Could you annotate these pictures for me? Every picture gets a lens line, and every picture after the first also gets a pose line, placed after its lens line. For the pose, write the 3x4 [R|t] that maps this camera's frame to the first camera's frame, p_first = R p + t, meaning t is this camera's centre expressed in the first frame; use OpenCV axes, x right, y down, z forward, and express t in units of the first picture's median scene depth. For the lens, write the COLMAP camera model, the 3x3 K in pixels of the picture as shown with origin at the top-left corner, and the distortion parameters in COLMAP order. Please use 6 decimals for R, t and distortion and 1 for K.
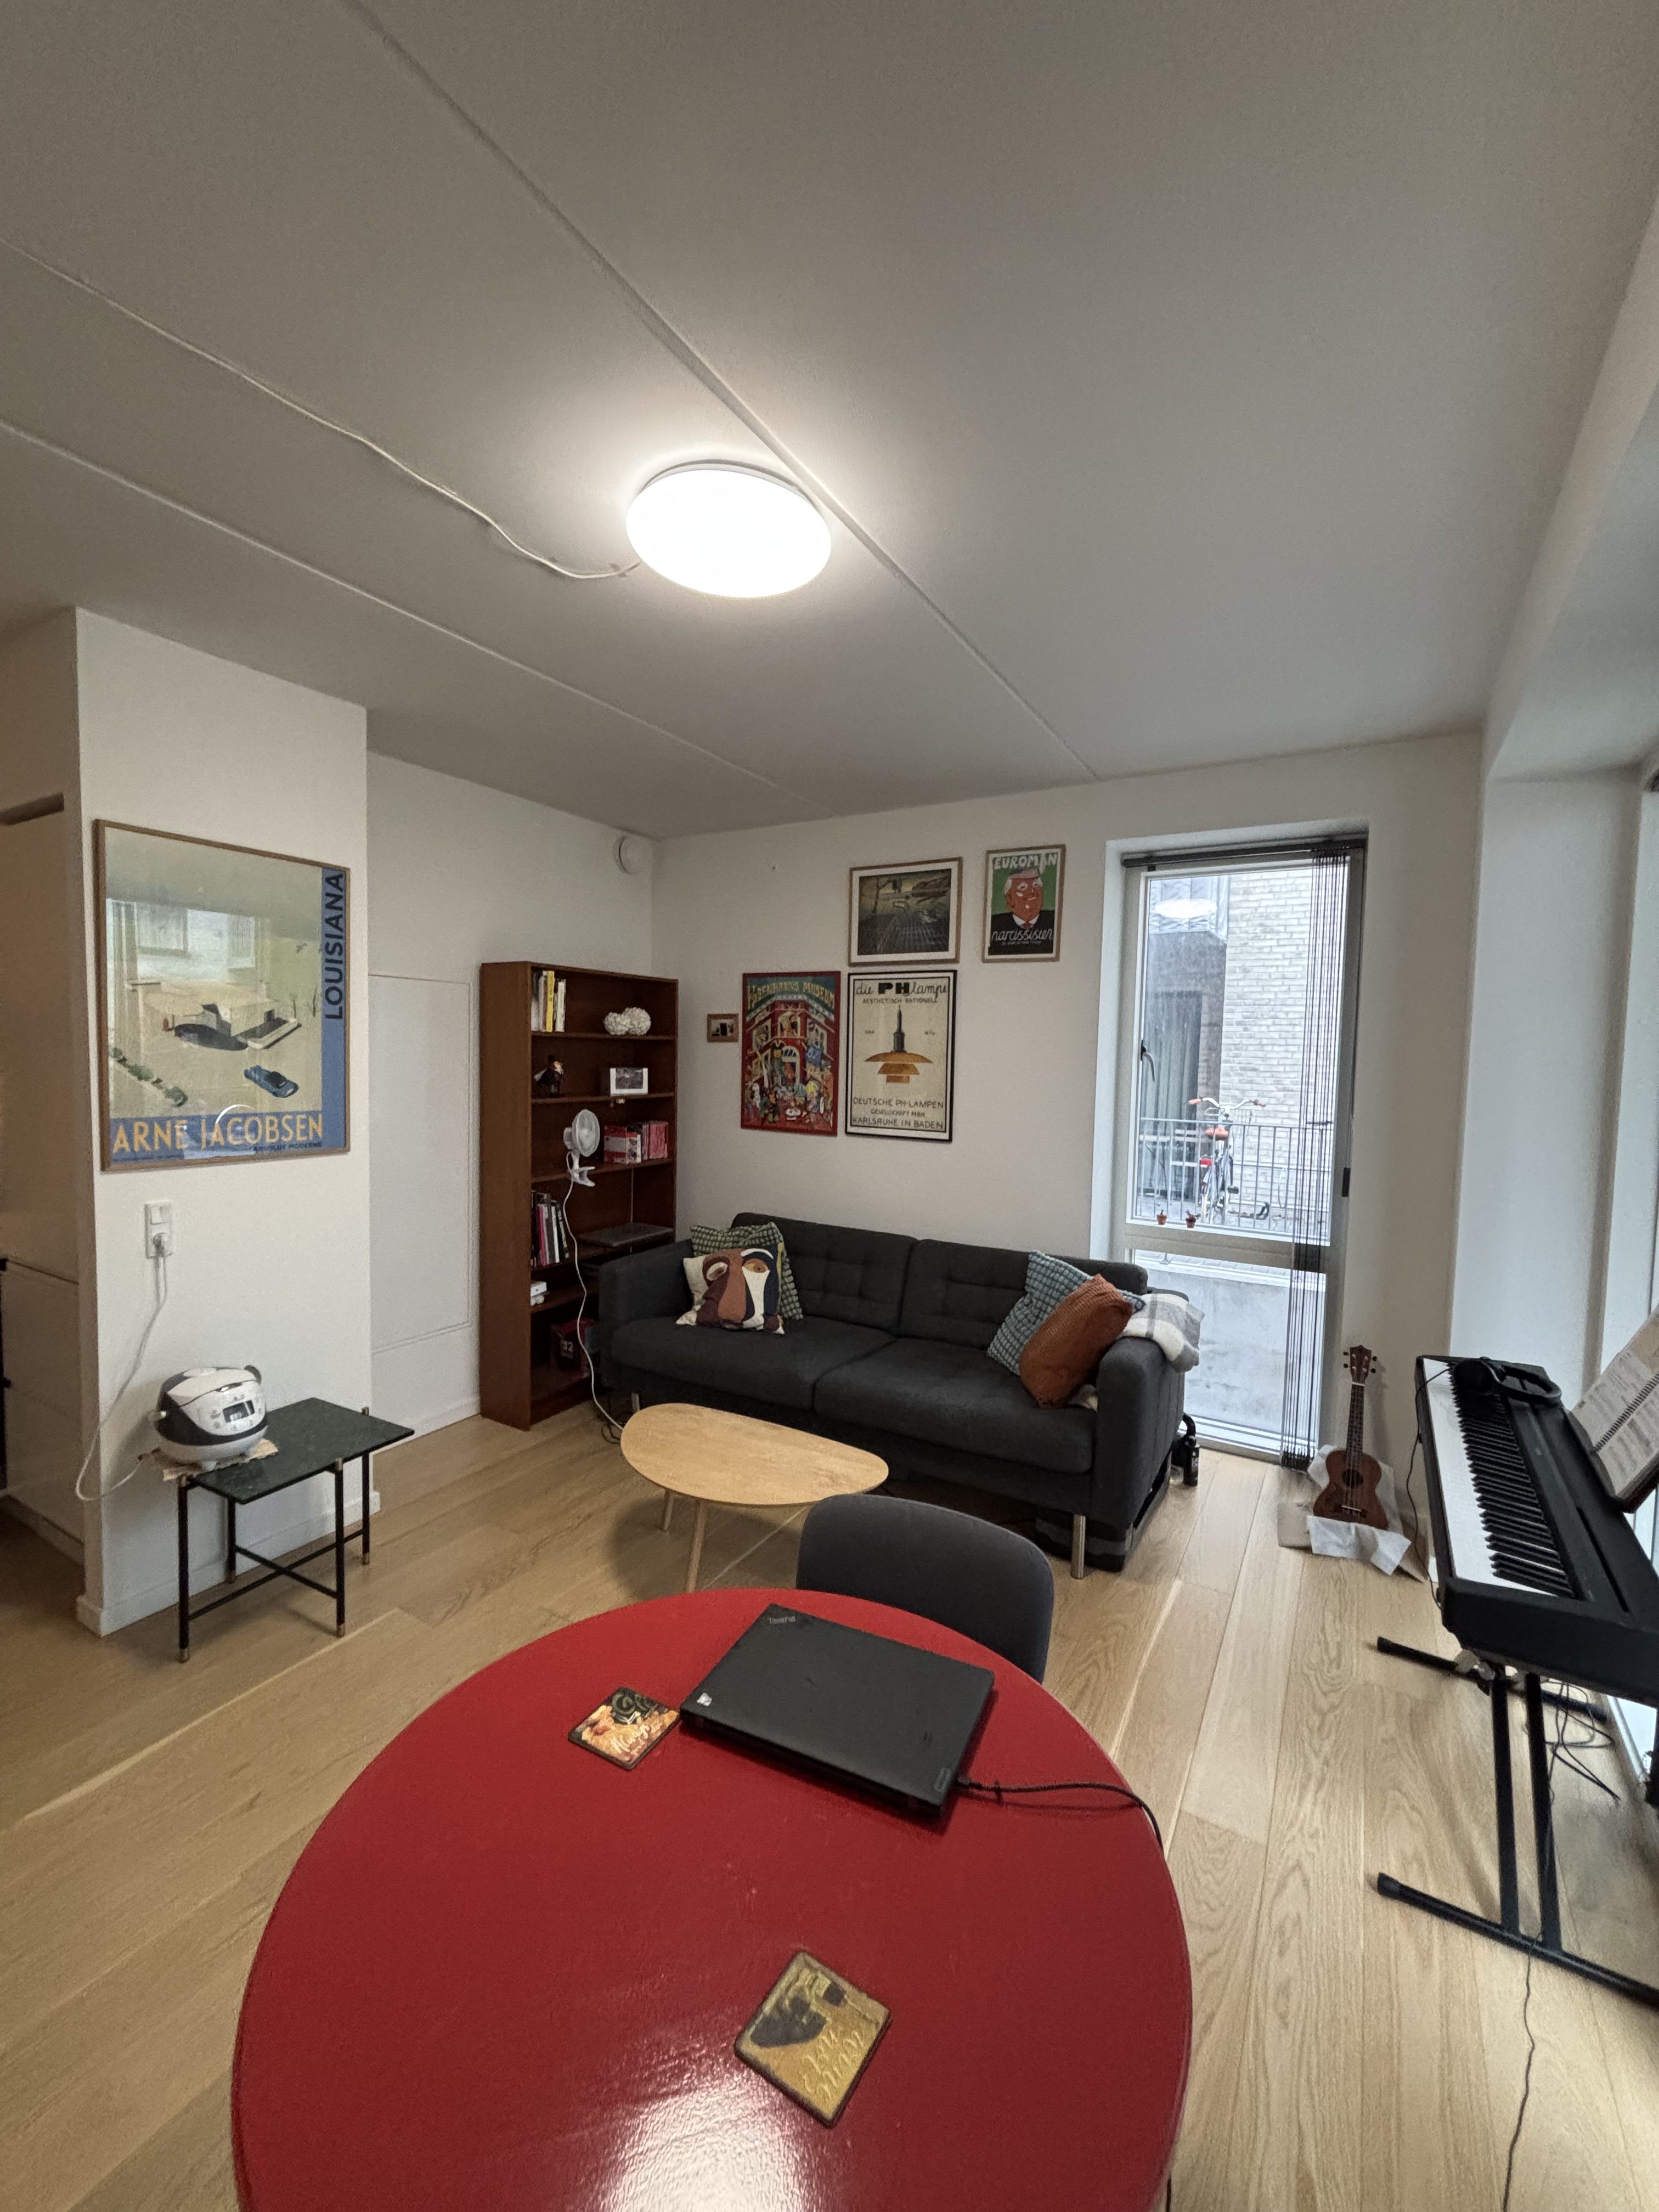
lens RADIAL K [[902.0, 0, 838.4], [0, 902.0, 1101.2], [0, 0, 1]] dist [0.016316, -0.000960]
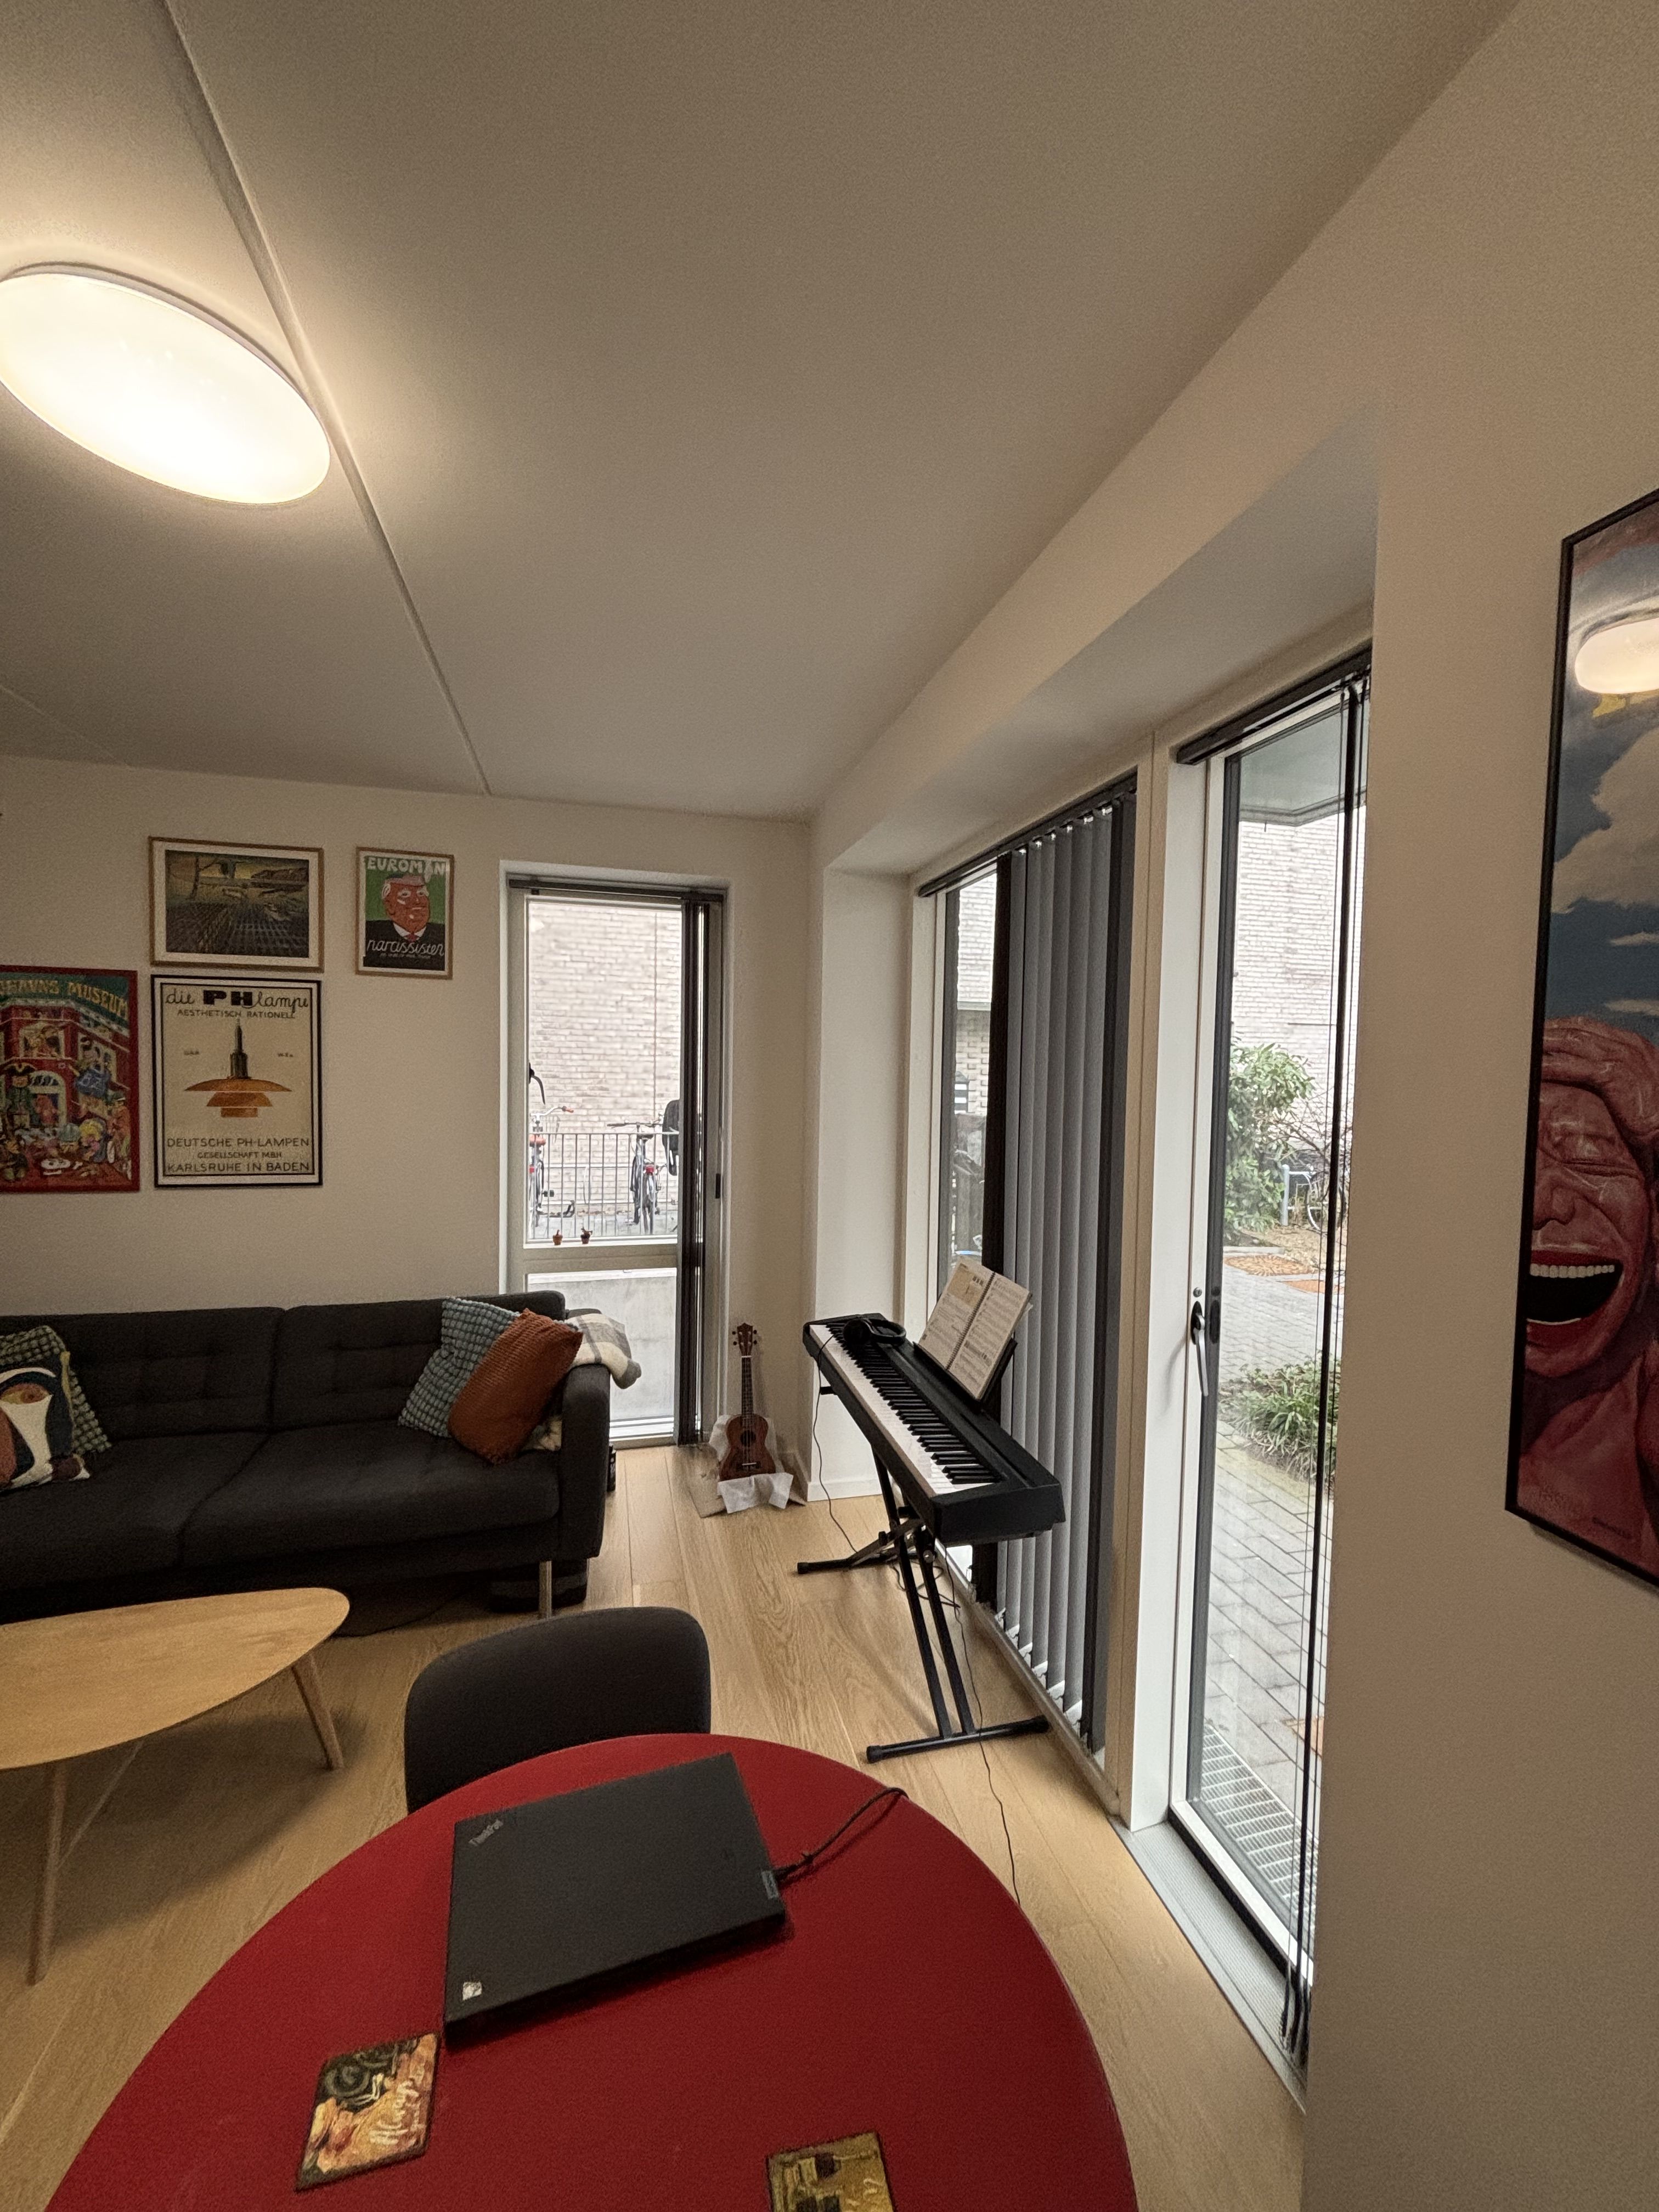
lens RADIAL K [[902.0, 0, 831.5], [0, 902.0, 1102.4], [0, 0, 1]] dist [0.016316, -0.000960]
pose [[0.713879, -0.036792, 0.699302, -0.137044], [0.035584, 0.999235, 0.016246, -0.031276], [-0.699364, 0.013286, 0.714642, 0.064986]]
